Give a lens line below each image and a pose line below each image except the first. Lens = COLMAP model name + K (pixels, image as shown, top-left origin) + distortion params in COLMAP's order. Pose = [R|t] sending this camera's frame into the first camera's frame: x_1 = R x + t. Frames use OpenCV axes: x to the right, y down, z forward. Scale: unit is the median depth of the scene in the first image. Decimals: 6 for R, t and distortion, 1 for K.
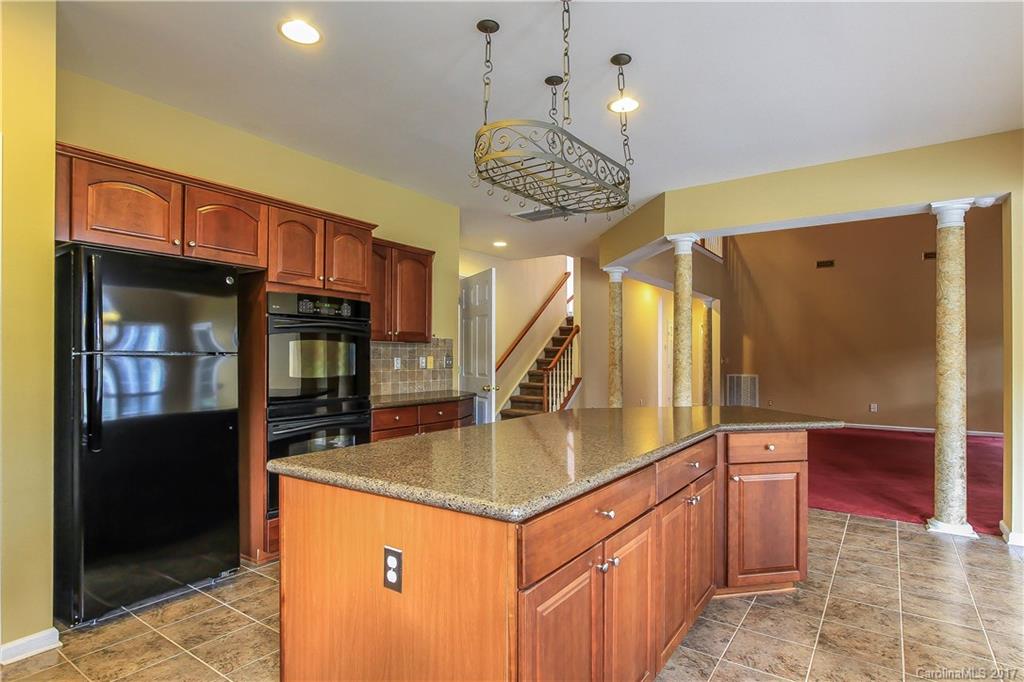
lens RADIAL K [[541.2, 0, 516.6], [0, 541.2, 350.0], [0, 0, 1]] dist [-0.004427, -0.001068]
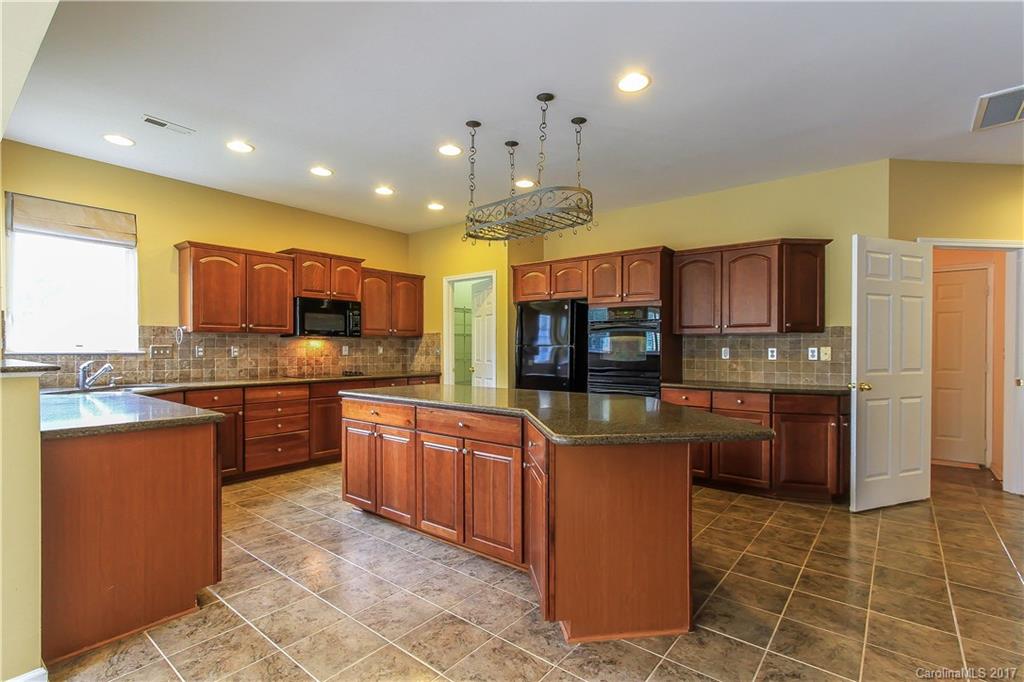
lens RADIAL K [[482.3, 0, 518.5], [0, 482.3, 345.3], [0, 0, 1]] dist [0.003419, 0.001377]
pose [[-0.075319, -0.007316, -0.997133, 1.045027], [0.008527, 0.999932, -0.007980, 0.016480], [0.997123, -0.009103, -0.075251, 0.840770]]
